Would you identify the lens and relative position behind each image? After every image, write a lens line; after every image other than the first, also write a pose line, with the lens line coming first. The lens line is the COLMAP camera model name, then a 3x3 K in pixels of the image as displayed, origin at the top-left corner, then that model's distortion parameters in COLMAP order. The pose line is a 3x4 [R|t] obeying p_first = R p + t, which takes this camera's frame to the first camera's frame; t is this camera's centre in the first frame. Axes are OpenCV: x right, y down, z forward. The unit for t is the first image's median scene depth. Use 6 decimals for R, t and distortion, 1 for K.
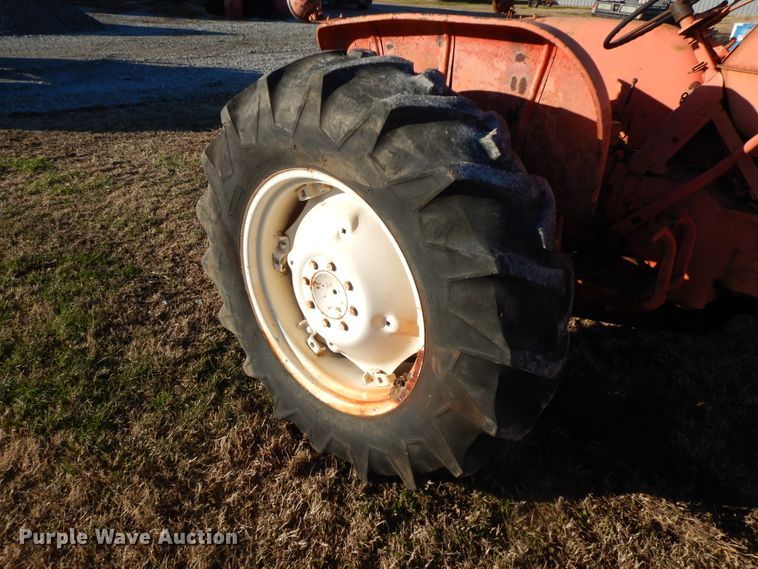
lens RADIAL K [[532.8, 0, 380.9], [0, 532.8, 280.9], [0, 0, 1]] dist [0.010996, 0.001931]
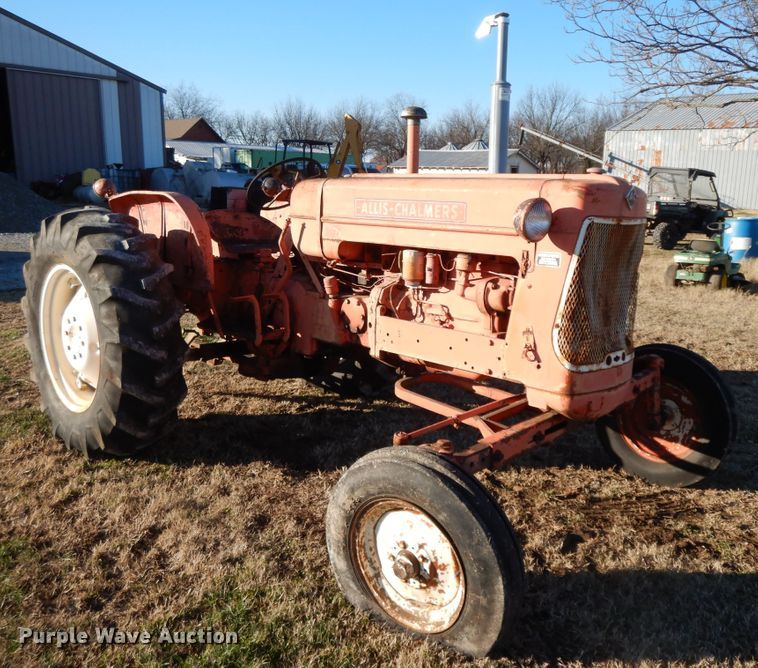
lens RADIAL K [[715.7, 0, 425.9], [0, 715.7, 332.3], [0, 0, 1]] dist [0.014237, 0.011767]
pose [[0.999247, 0.000641, -0.038782, 1.274571], [-0.012217, 0.954169, -0.299019, 0.777975], [0.036813, 0.299268, 0.953459, -1.324540]]
